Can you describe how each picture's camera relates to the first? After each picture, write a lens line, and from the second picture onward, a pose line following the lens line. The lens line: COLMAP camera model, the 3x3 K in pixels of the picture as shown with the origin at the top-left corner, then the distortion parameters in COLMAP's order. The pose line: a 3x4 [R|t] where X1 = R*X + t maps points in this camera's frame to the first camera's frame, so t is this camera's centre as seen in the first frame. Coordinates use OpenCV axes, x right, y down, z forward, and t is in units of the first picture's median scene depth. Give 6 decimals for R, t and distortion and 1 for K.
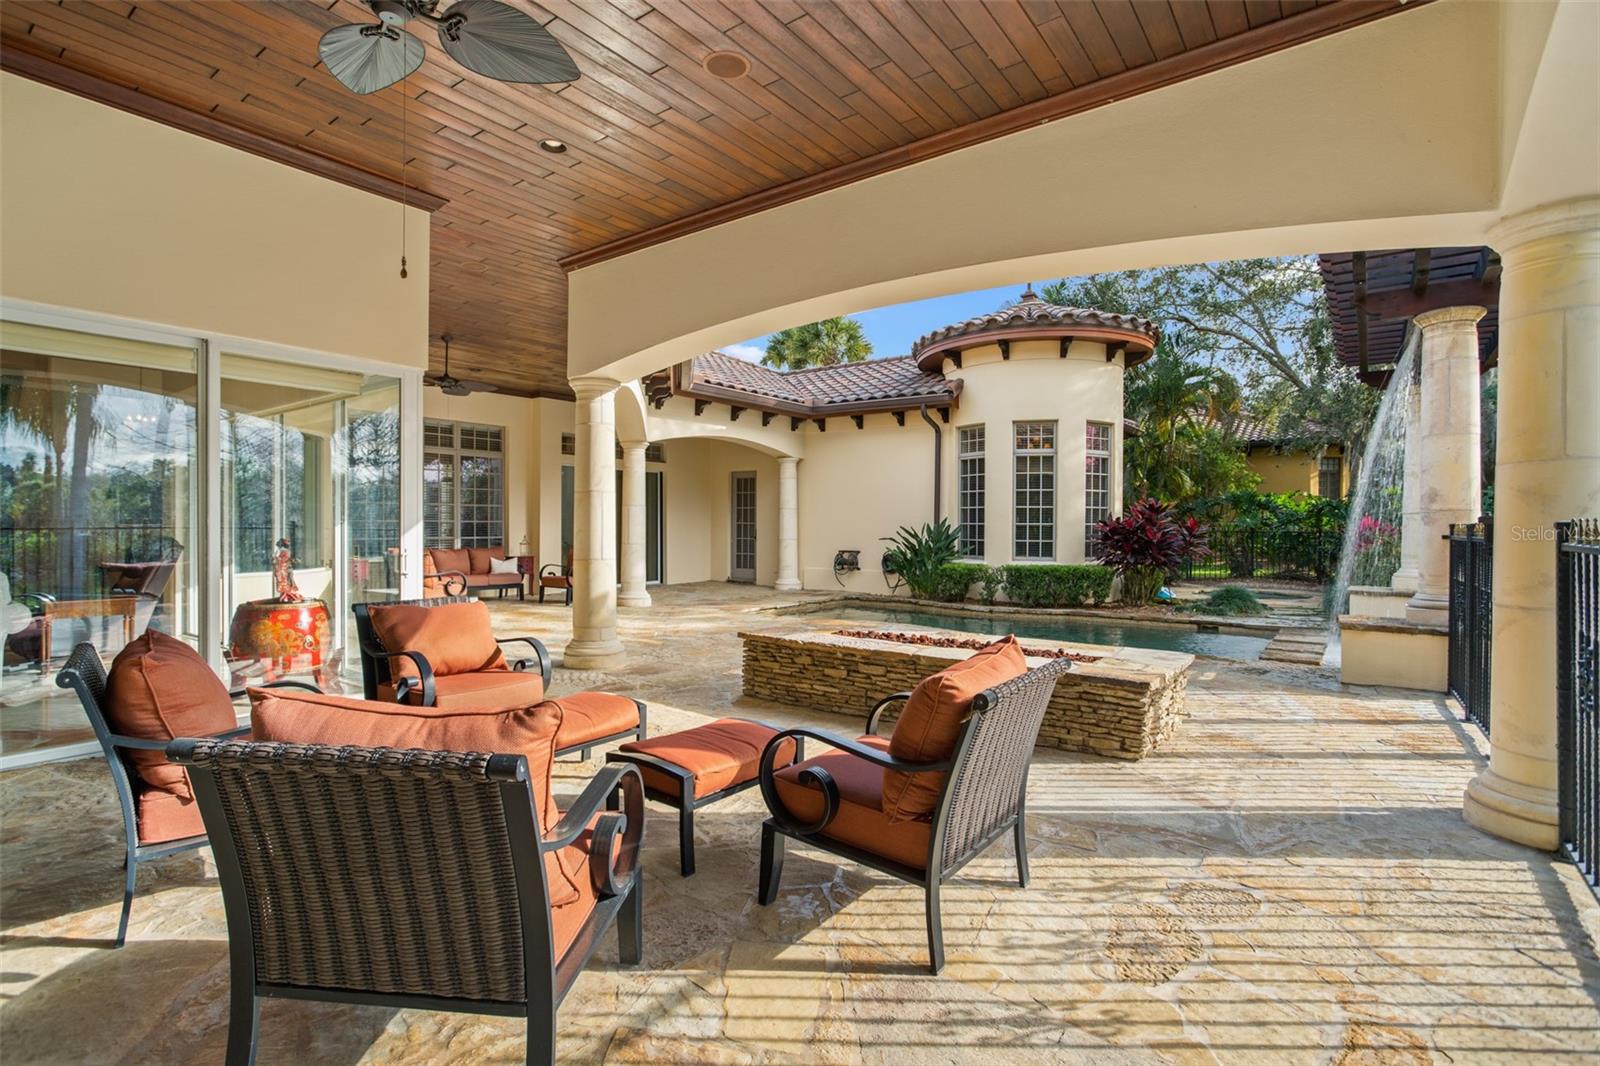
lens RADIAL K [[772.5, 0, 806.6], [0, 772.5, 535.4], [0, 0, 1]] dist [-0.009174, 0.004694]
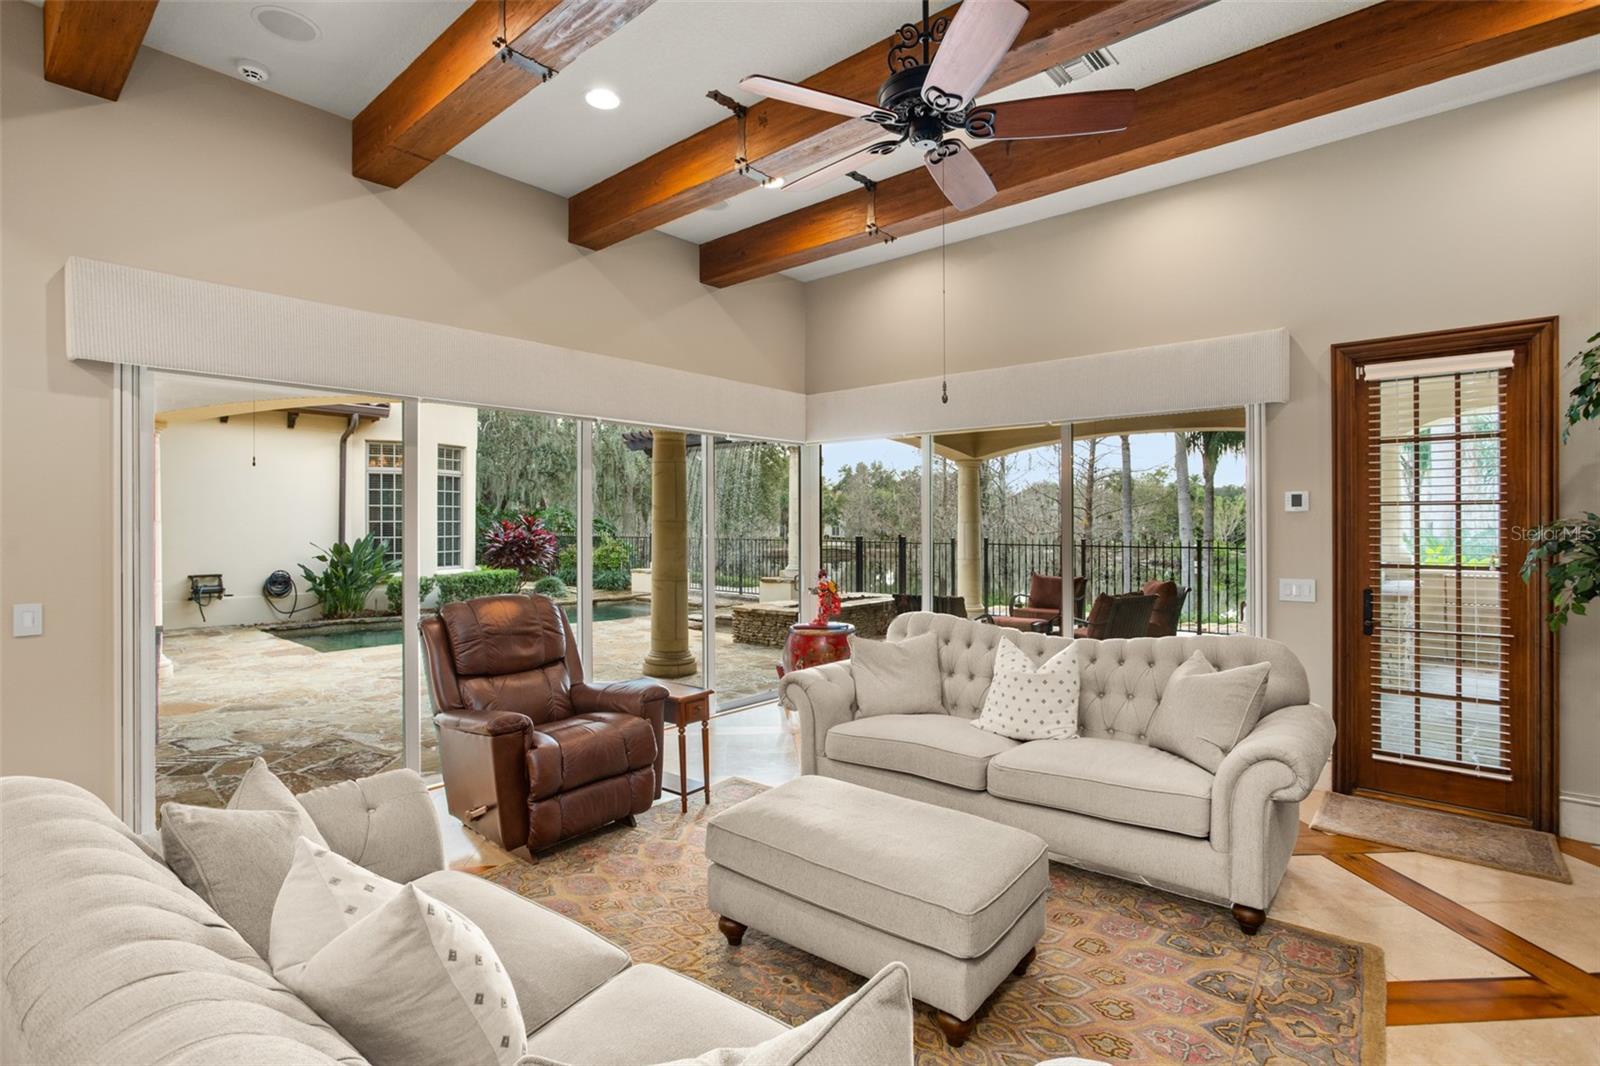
lens RADIAL K [[772.5, 0, 793.6], [0, 772.5, 524.0], [0, 0, 1]] dist [-0.009174, 0.004694]
pose [[0.099377, -0.001776, 0.995048, -0.774905], [0.018600, 0.999827, -0.000073, -0.023985], [-0.994876, 0.018515, 0.099393, 0.387238]]
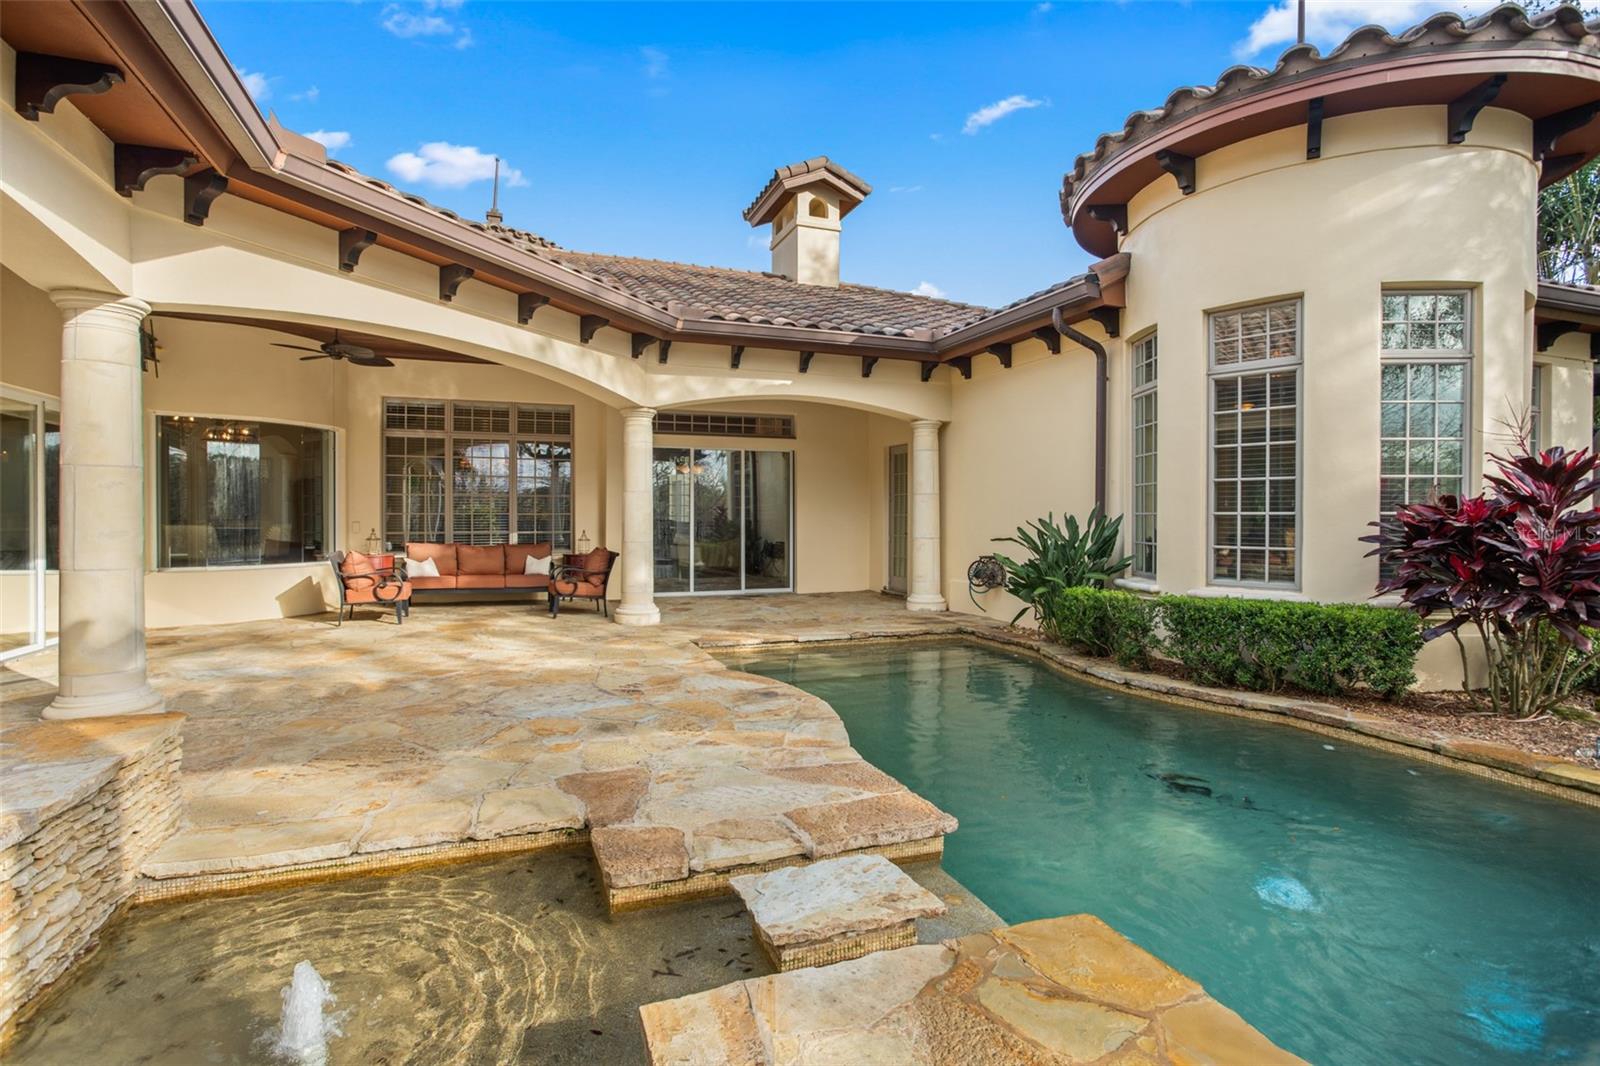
lens RADIAL K [[772.5, 0, 797.3], [0, 772.5, 520.0], [0, 0, 1]] dist [-0.009174, 0.004694]
pose [[0.832592, -0.000329, -0.553887, 0.324639], [-0.006043, 0.999935, -0.009678, -0.003984], [0.553854, 0.011405, 0.832536, 0.430884]]
